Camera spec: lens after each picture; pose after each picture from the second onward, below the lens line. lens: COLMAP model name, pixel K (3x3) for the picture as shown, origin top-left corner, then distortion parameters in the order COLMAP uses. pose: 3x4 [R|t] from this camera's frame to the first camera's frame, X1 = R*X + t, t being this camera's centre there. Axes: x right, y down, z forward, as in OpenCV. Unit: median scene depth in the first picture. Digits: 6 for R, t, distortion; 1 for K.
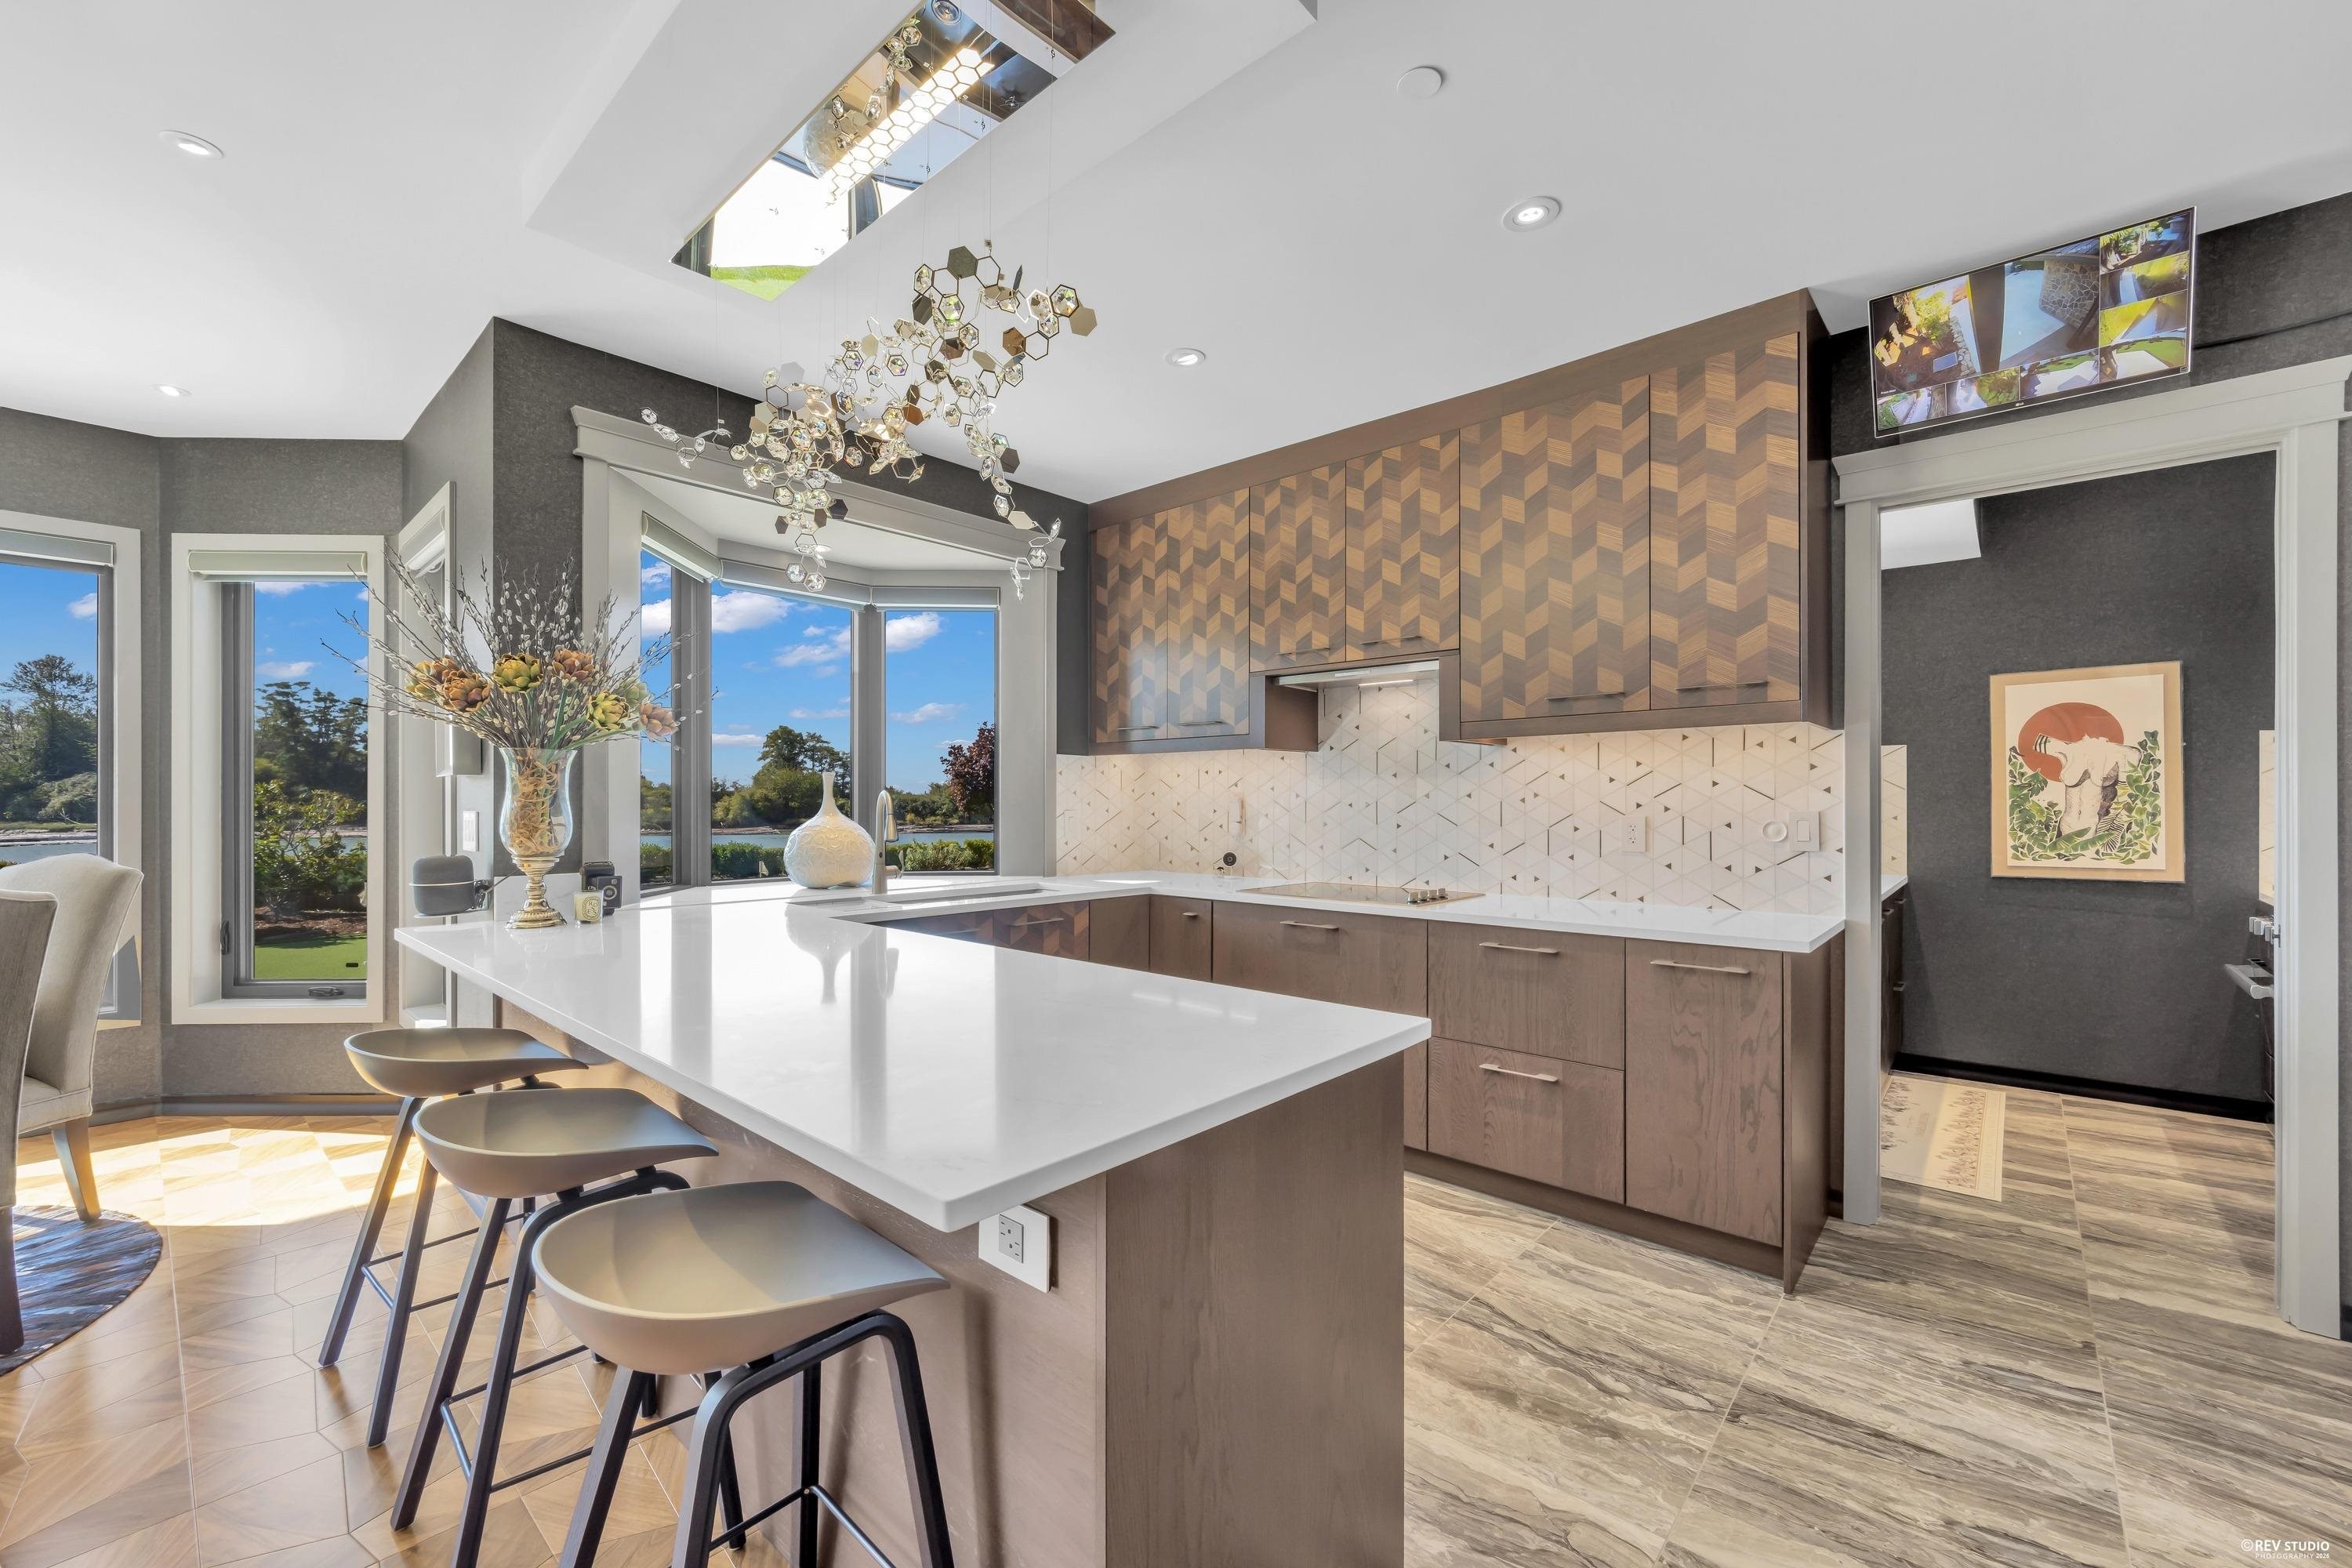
lens RADIAL K [[950.1, 0, 1180.5], [0, 950.1, 801.4], [0, 0, 1]] dist [-0.002203, -0.000389]
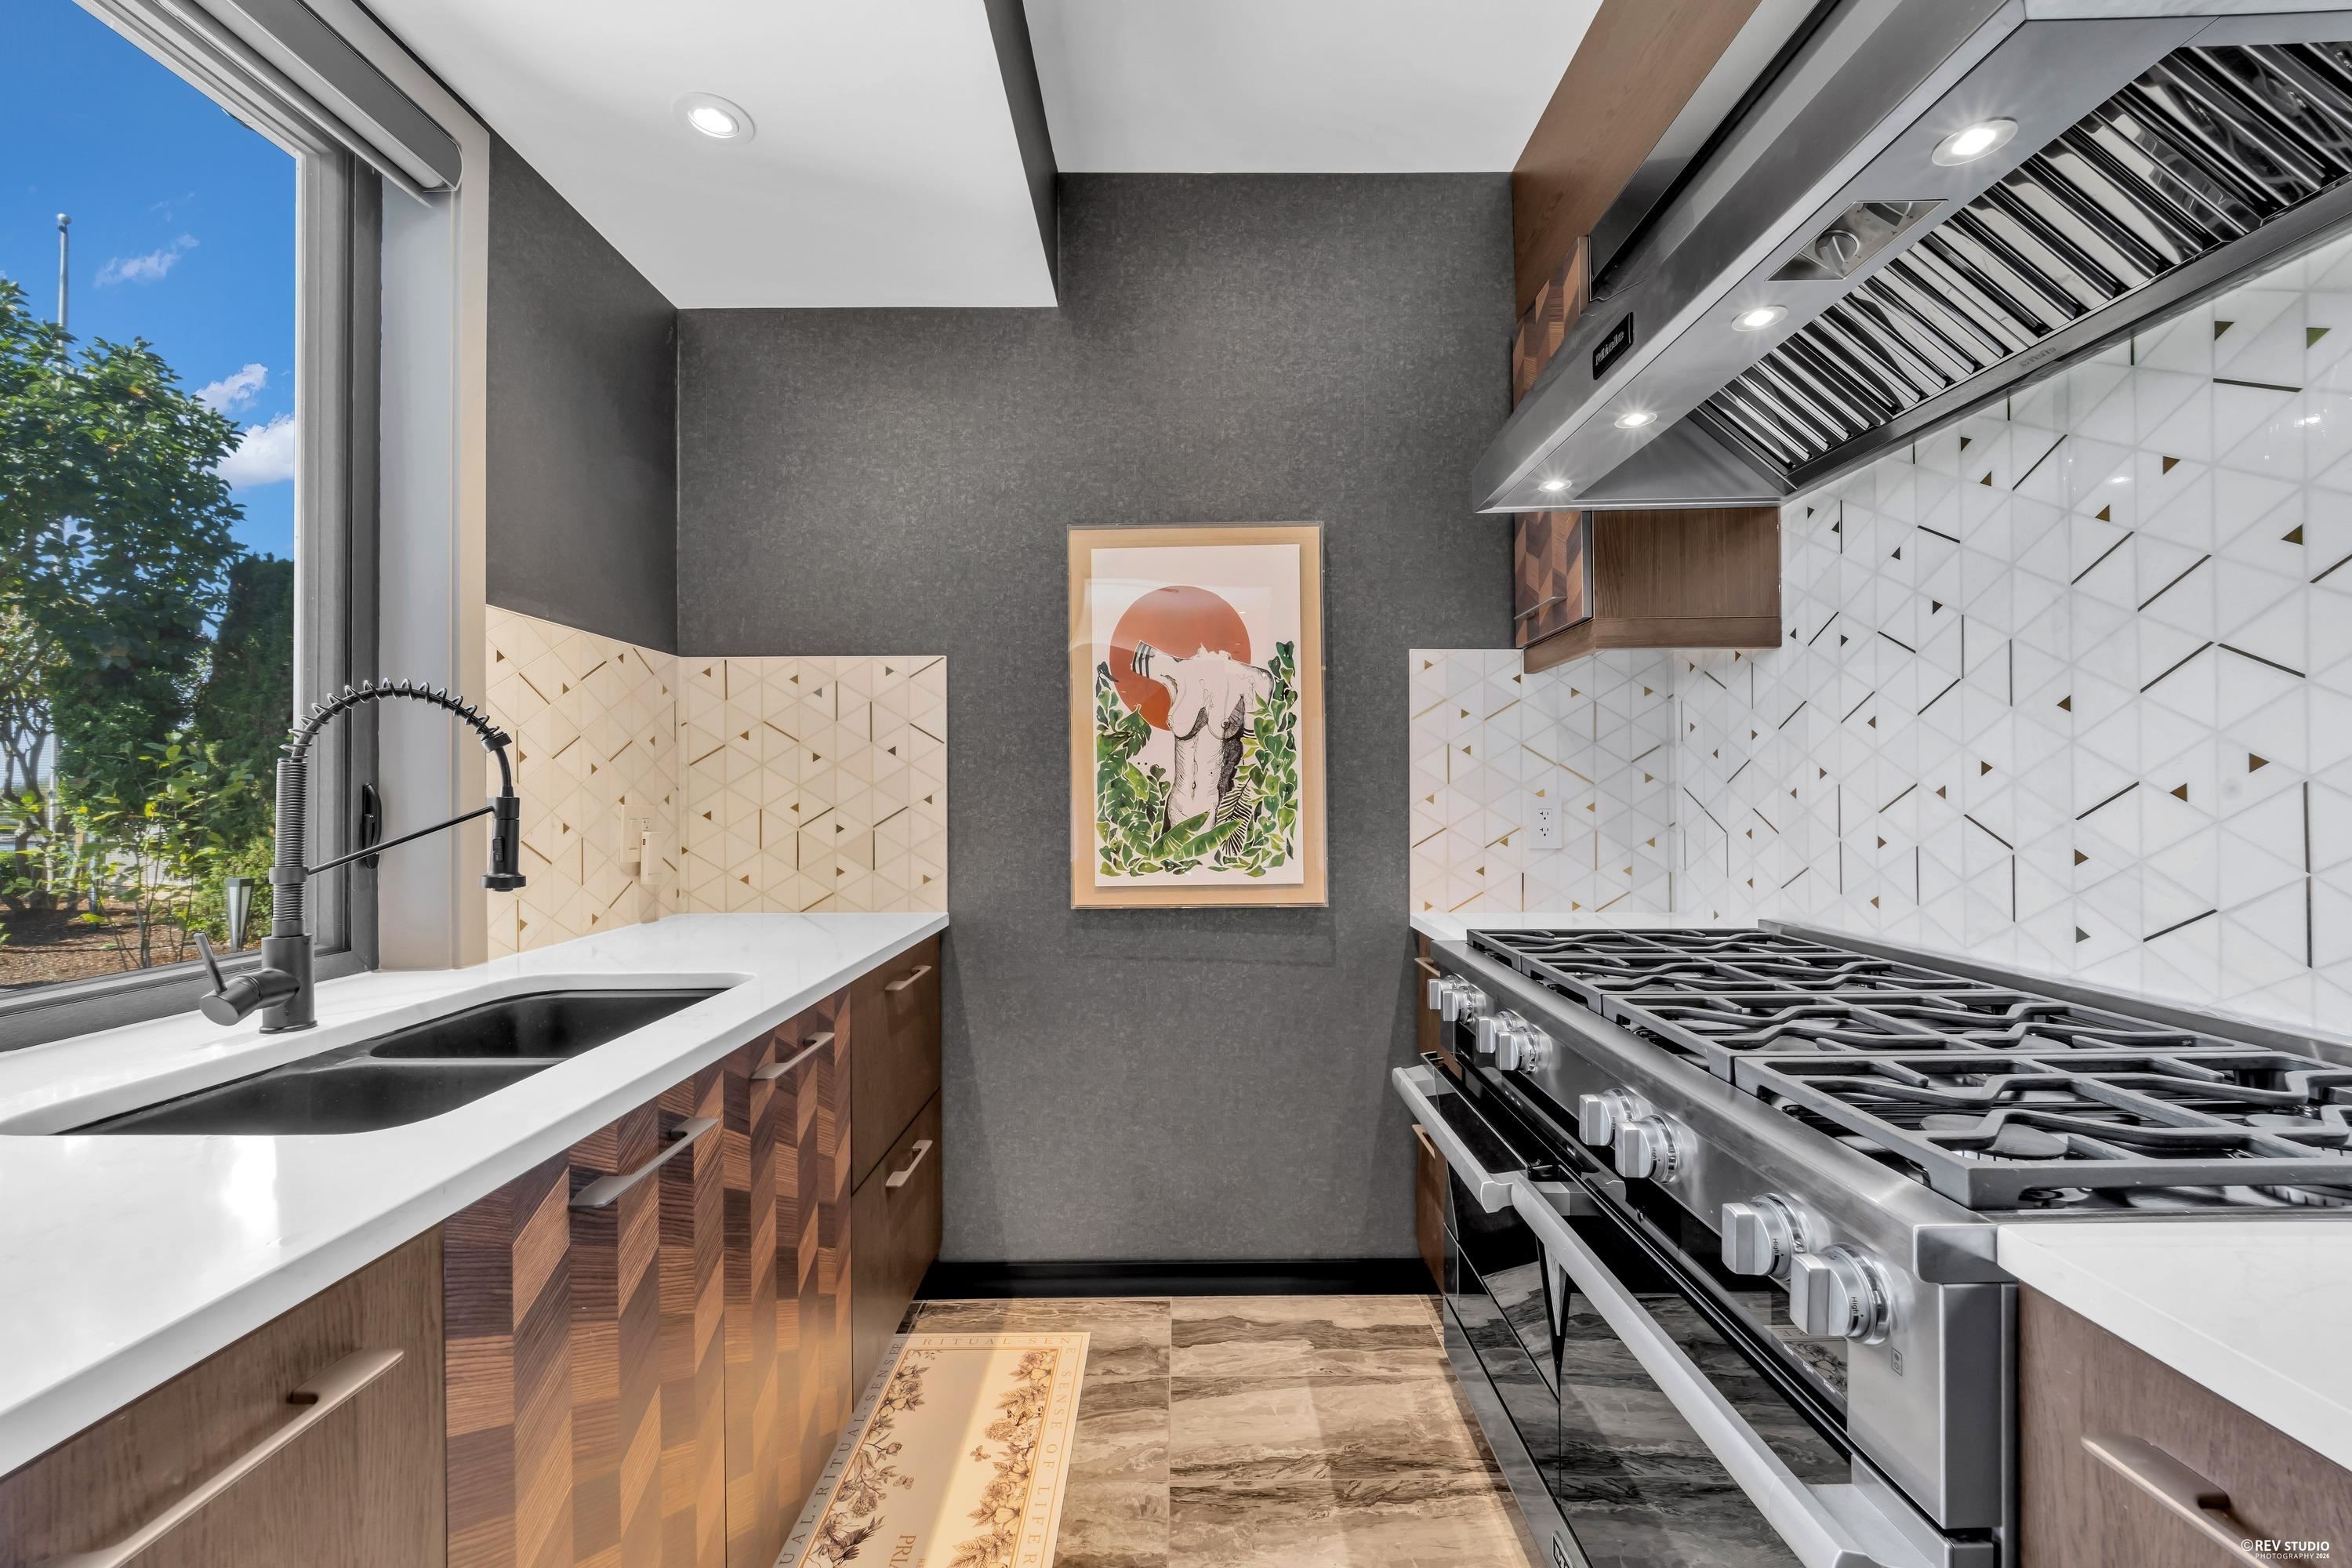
lens RADIAL K [[950.1, 0, 1174.6], [0, 950.1, 782.6], [0, 0, 1]] dist [-0.002203, -0.000389]
pose [[0.749152, 0.001427, 0.662397, 0.579231], [0.002601, 0.999984, -0.005096, 0.012850], [-0.662393, 0.005541, 0.749136, 0.598738]]
